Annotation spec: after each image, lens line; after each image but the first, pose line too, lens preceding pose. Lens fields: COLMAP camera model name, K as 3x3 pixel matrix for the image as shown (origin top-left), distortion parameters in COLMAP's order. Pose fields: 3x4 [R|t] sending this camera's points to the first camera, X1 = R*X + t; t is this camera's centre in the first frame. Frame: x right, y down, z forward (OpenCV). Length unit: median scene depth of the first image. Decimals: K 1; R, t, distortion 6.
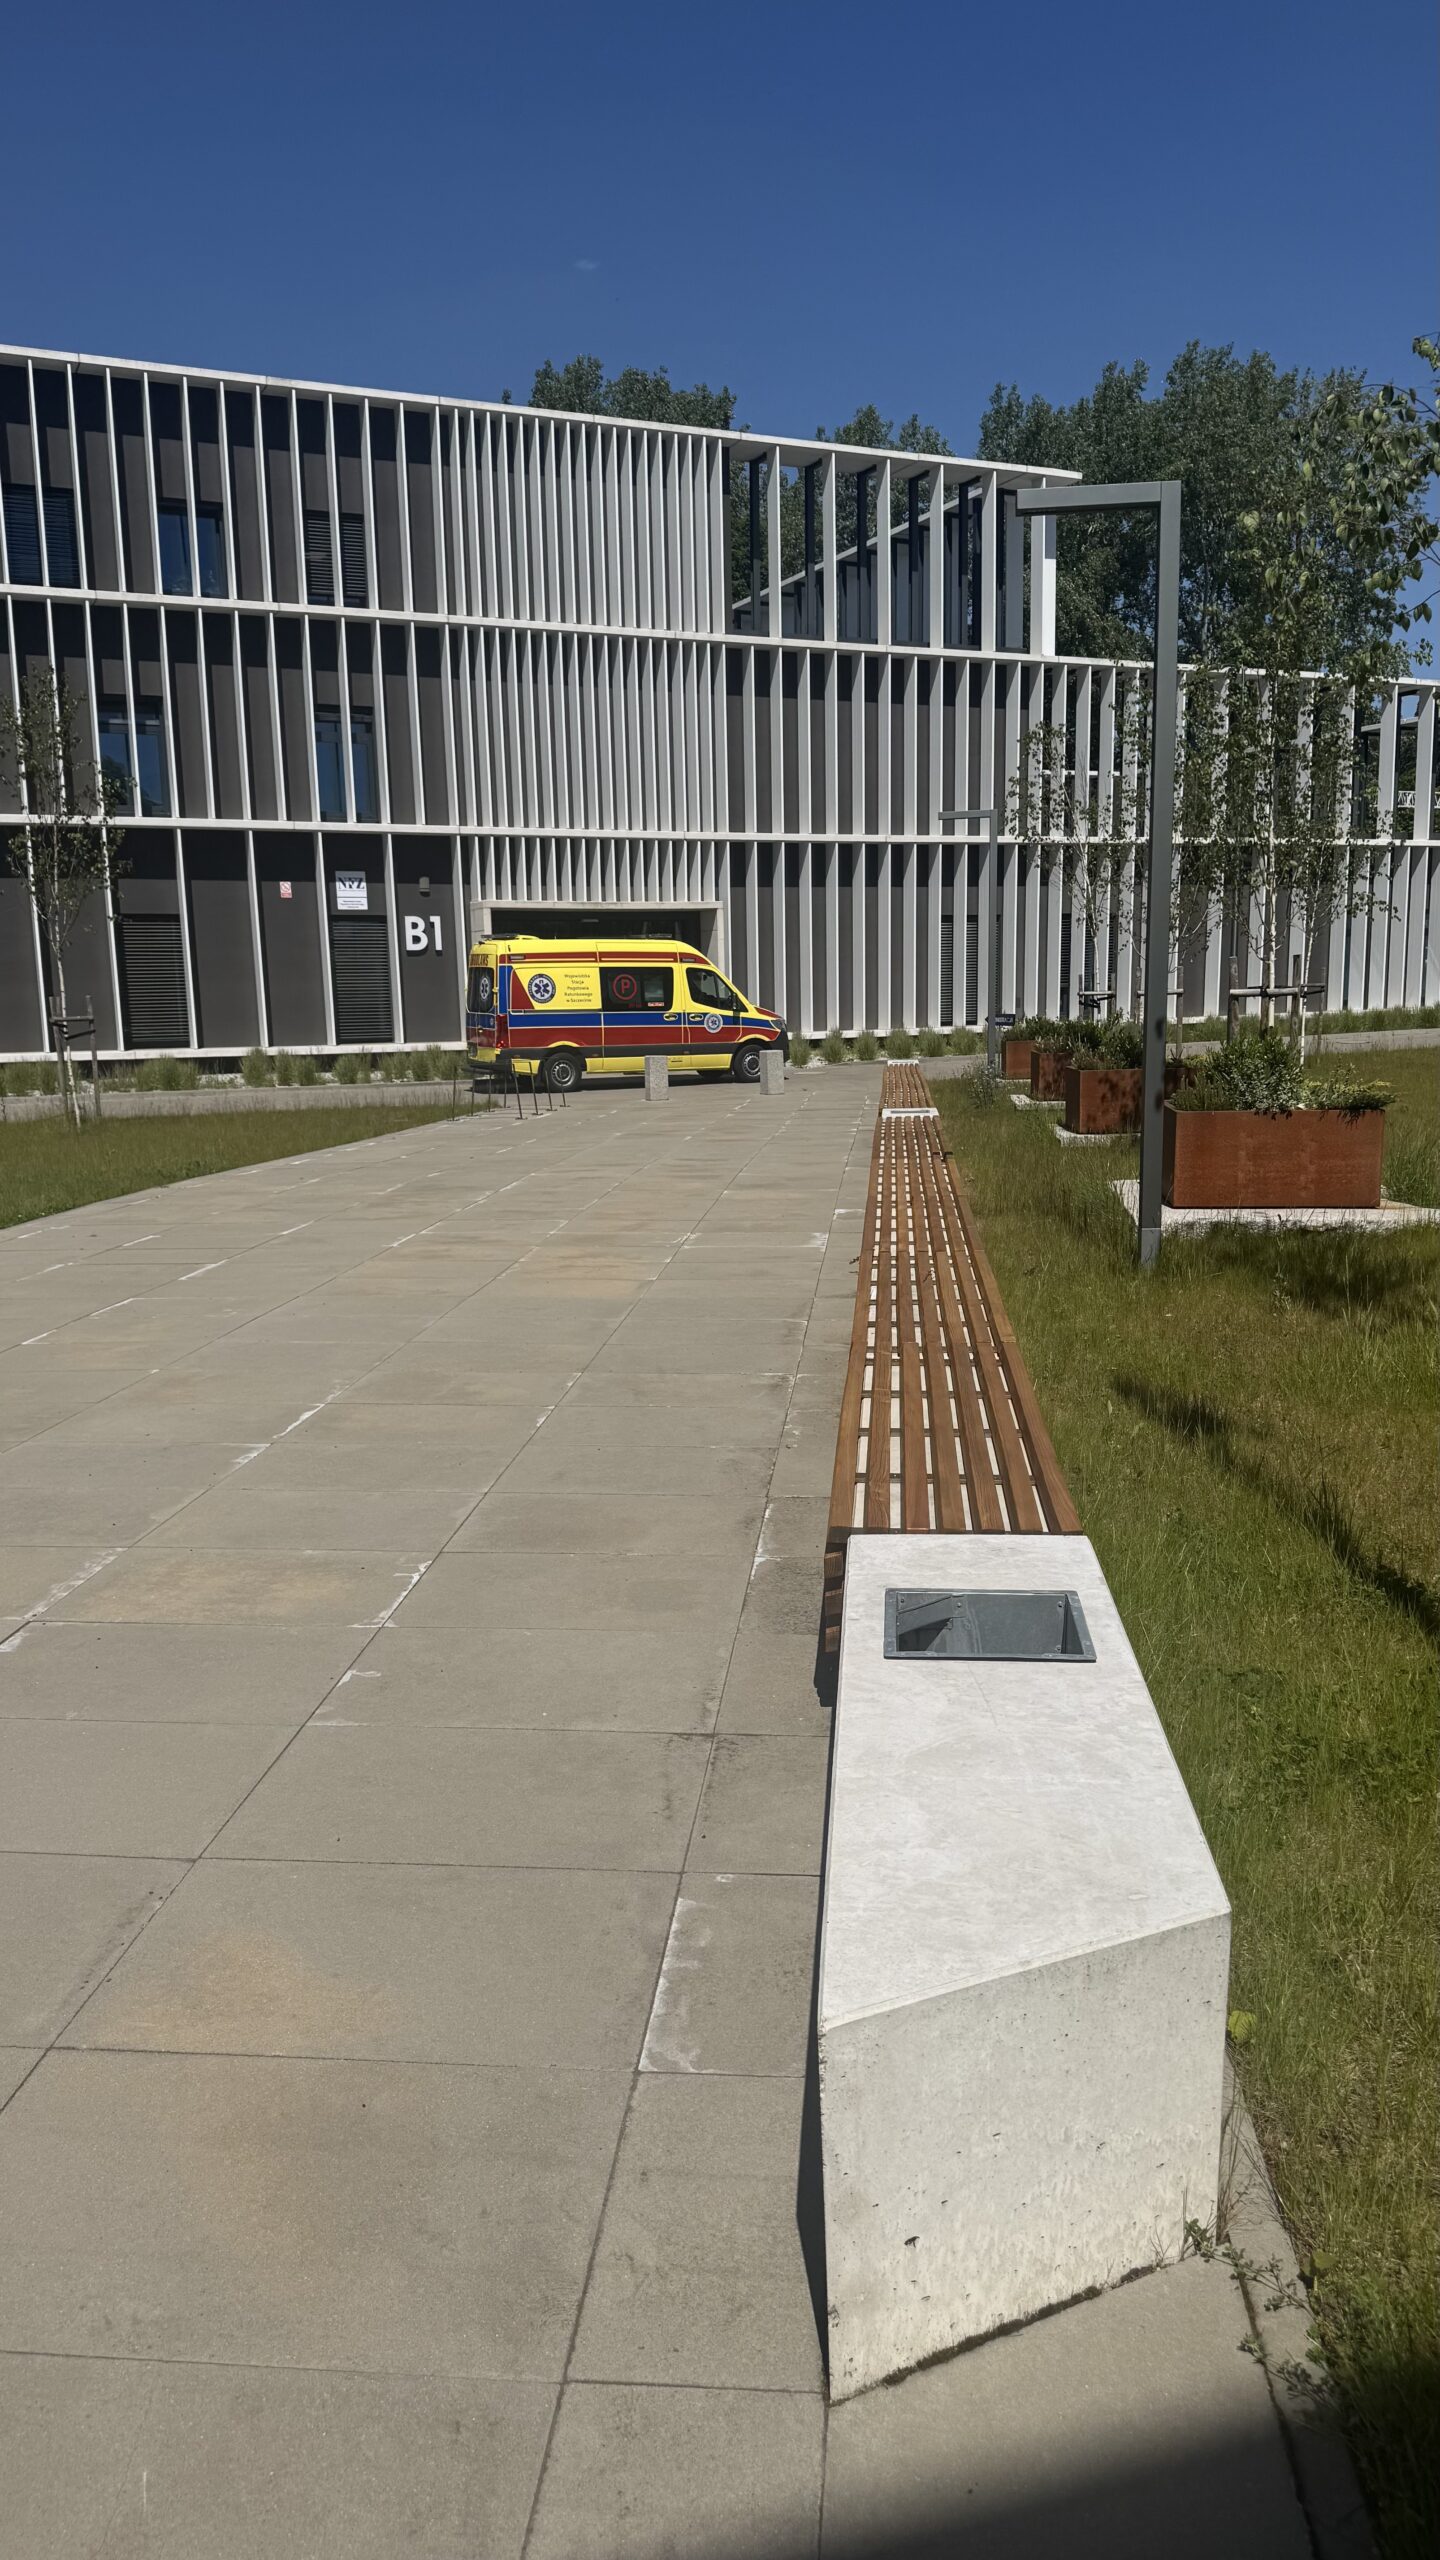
lens RADIAL K [[1785.1, 0, 722.4], [0, 1785.1, 1294.8], [0, 0, 1]] dist [0.176269, -0.347332]
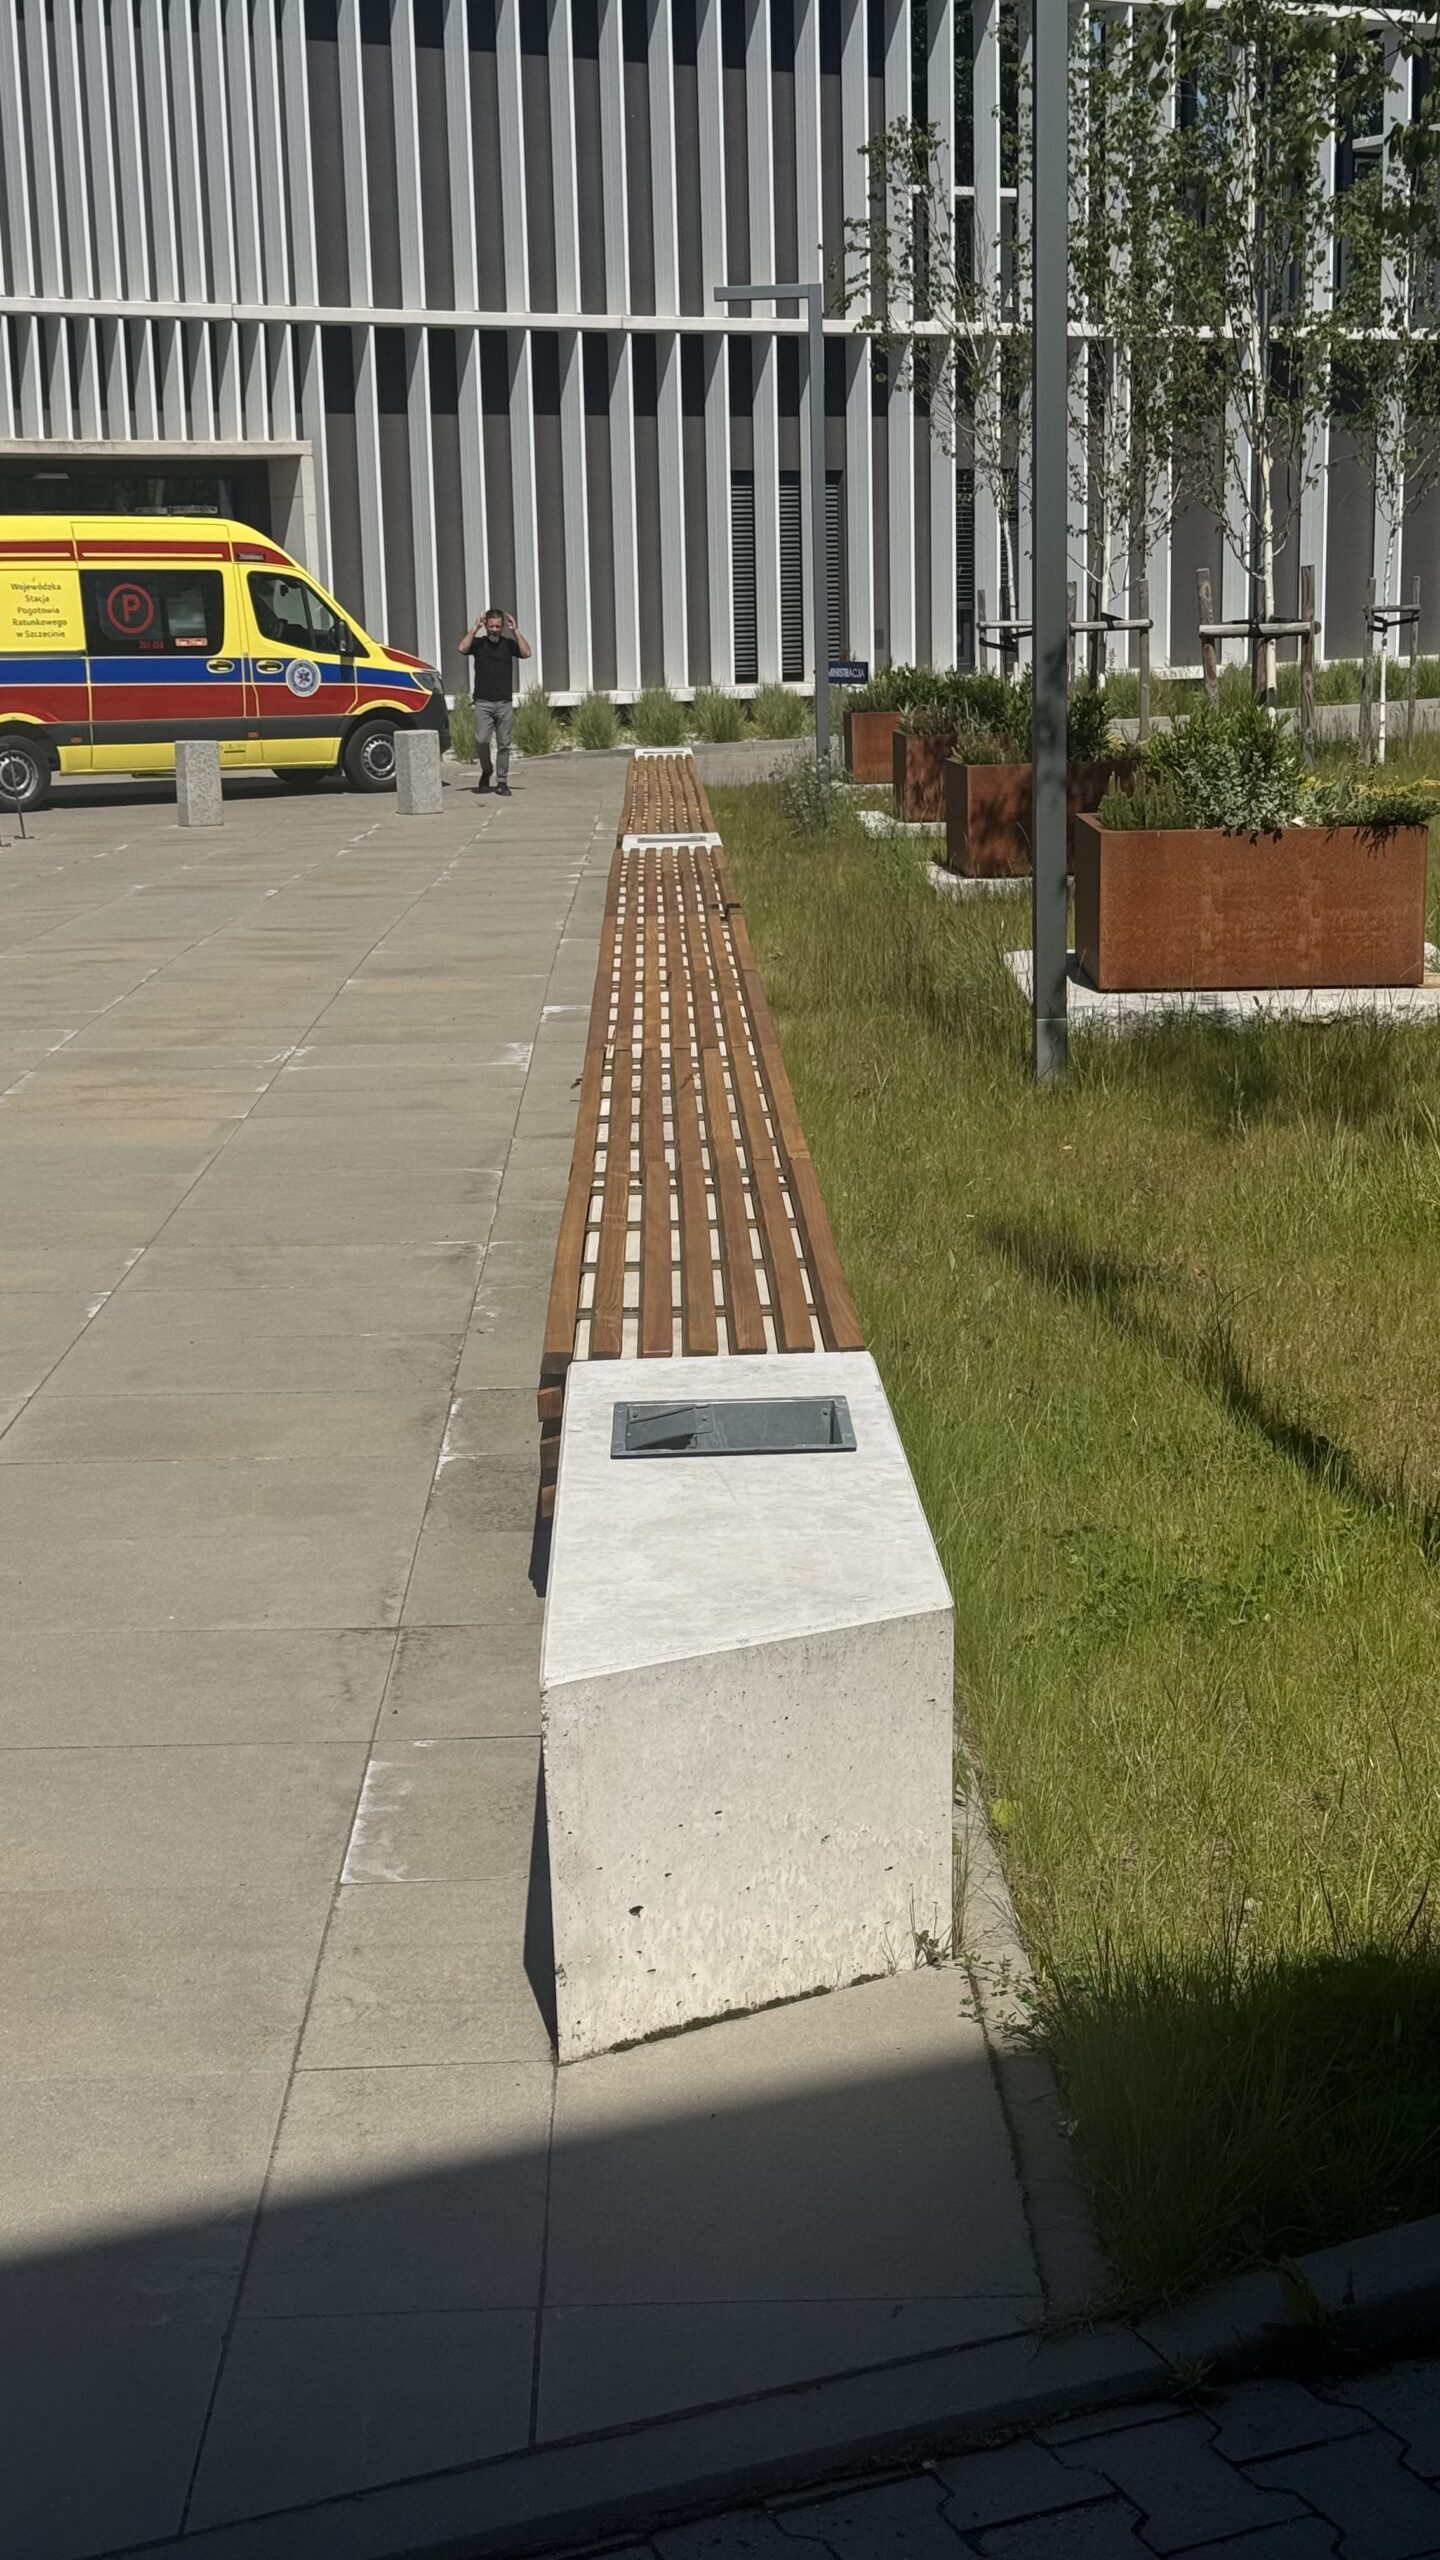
lens RADIAL K [[3597.9, 0, 718.5], [0, 3597.9, 1311.1], [0, 0, 1]] dist [0.140648, -0.026983]
pose [[0.993712, -0.023997, 0.109365, -0.011596], [0.021364, 0.999455, 0.025180, 0.024762], [-0.109909, -0.022686, 0.993683, -0.184399]]
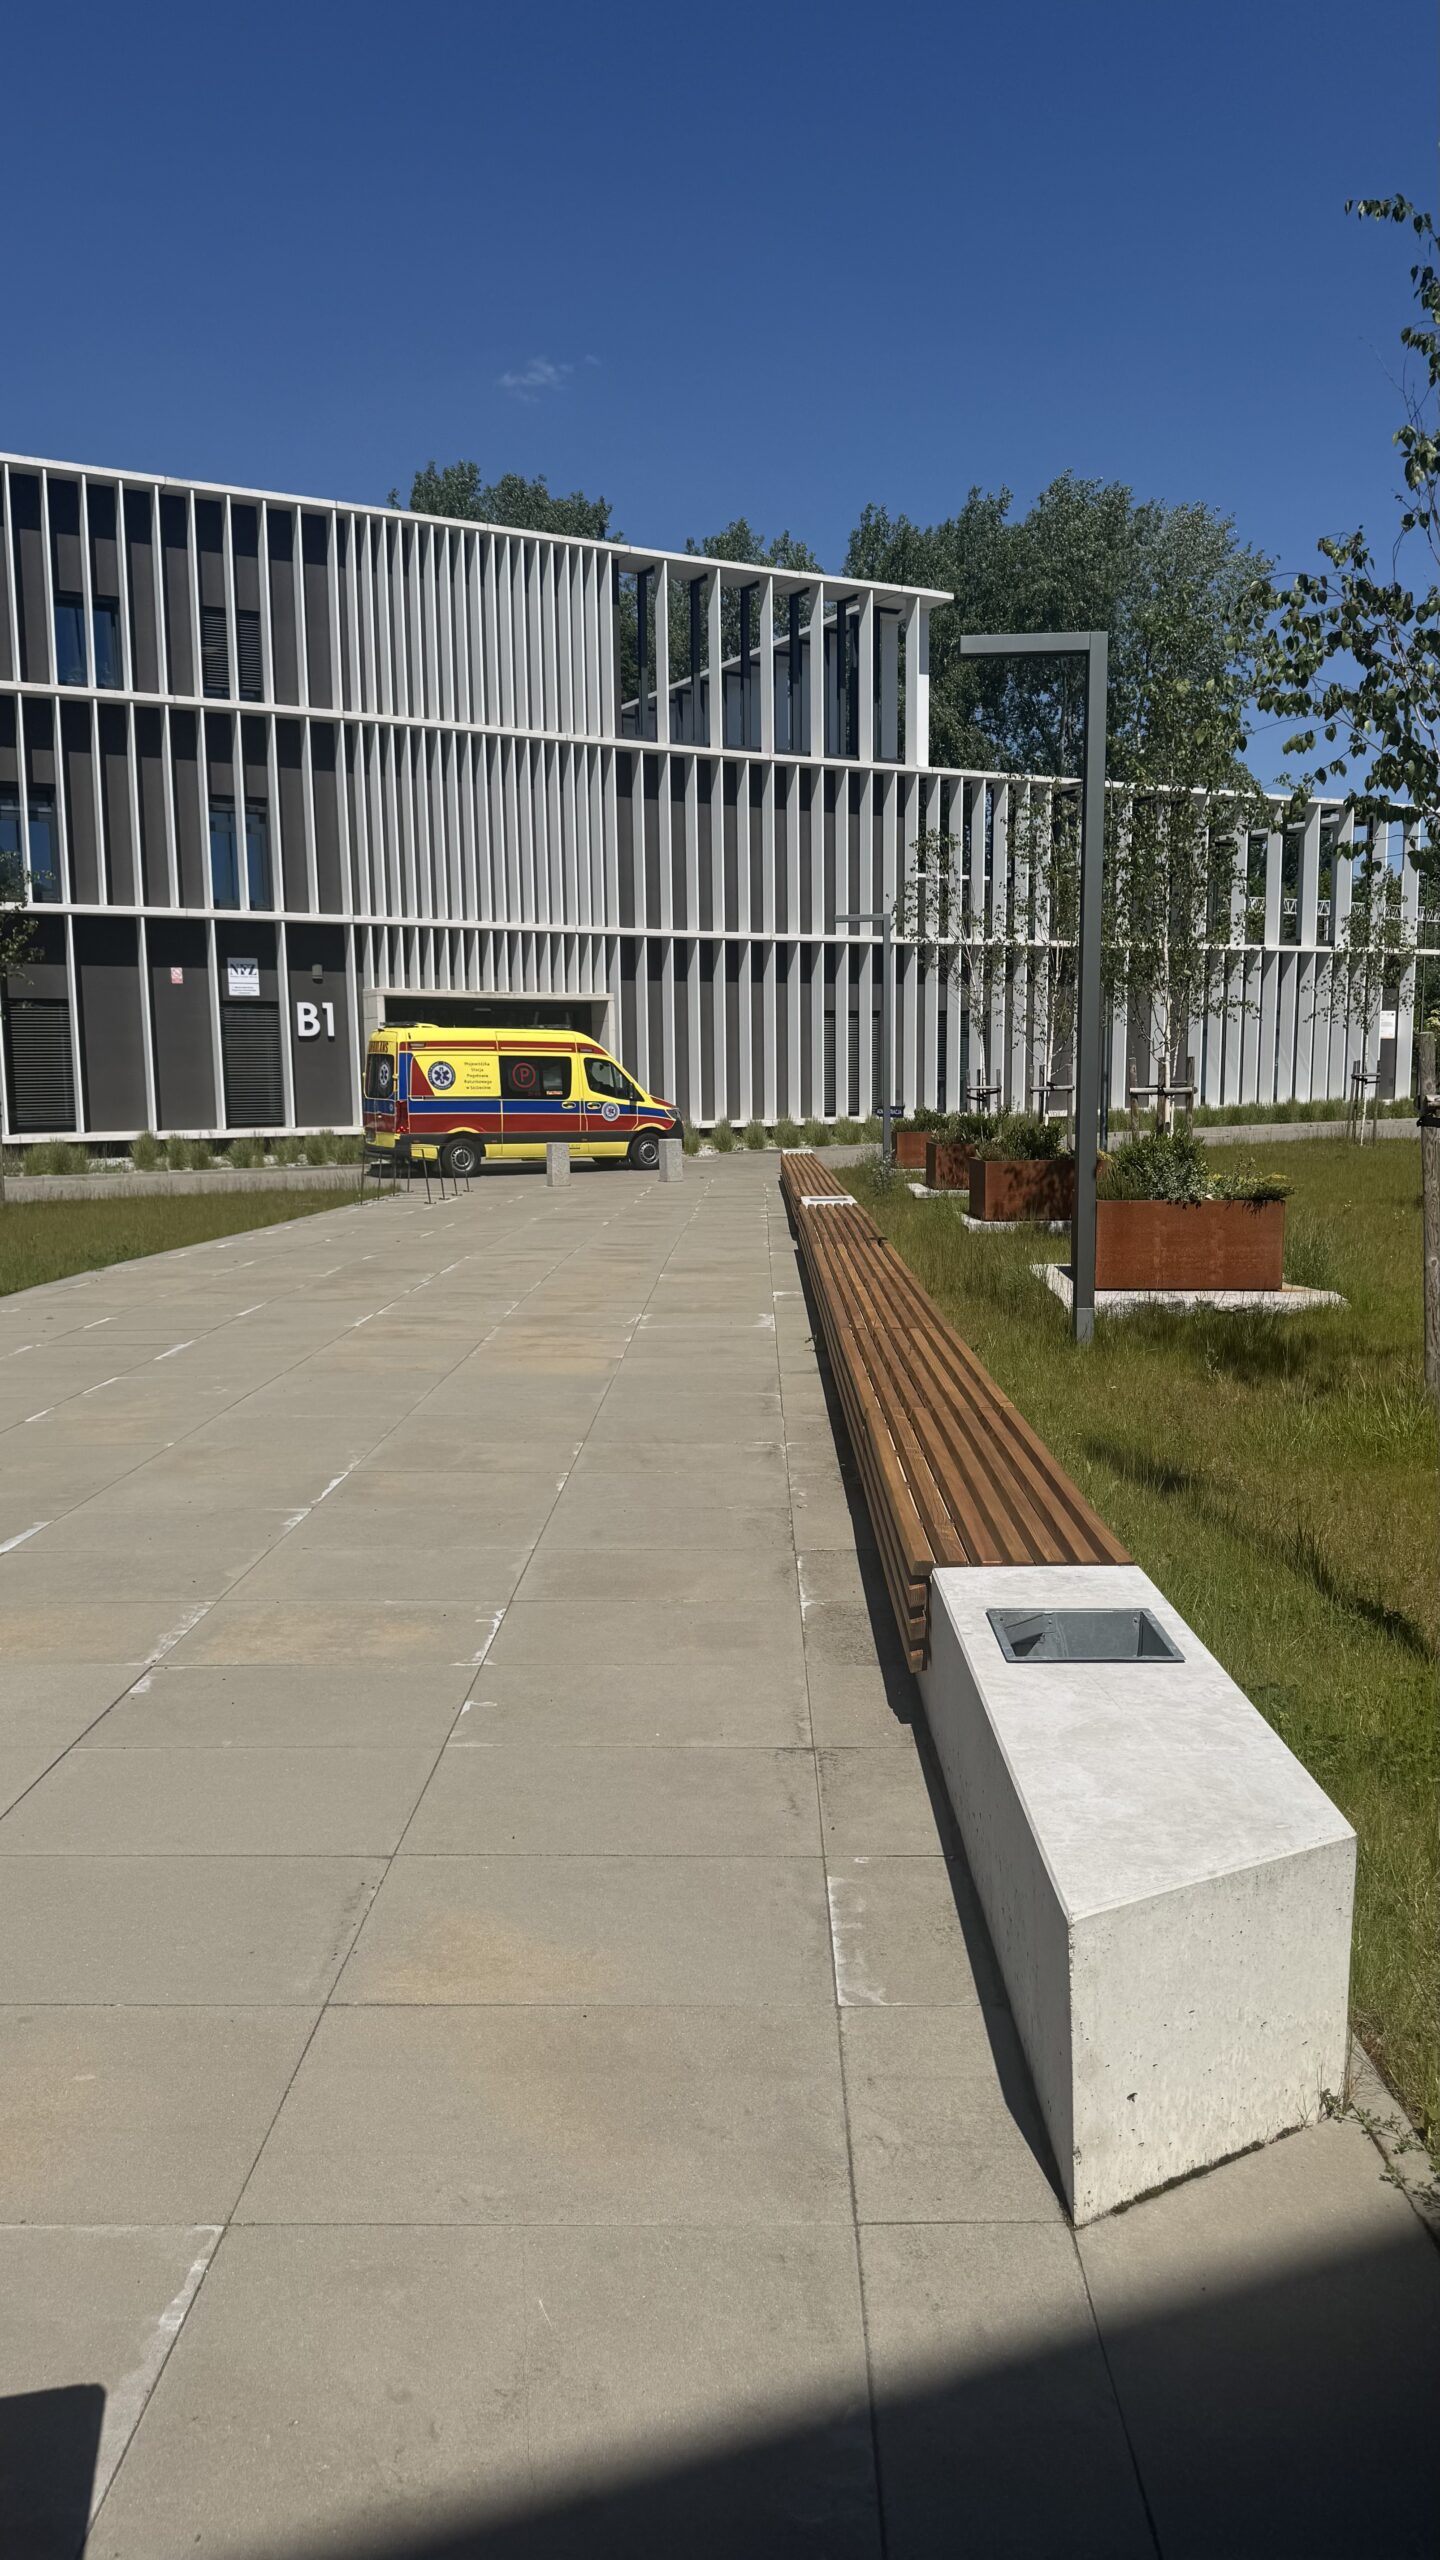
lens RADIAL K [[1789.1, 0, 733.8], [0, 1789.1, 1293.6], [0, 0, 1]] dist [0.187262, -0.398234]
pose [[0.996586, 0.000466, 0.082561, -0.050479], [0.003540, 0.998823, -0.048367, 0.004668], [-0.082486, 0.048494, 0.995412, -0.047805]]
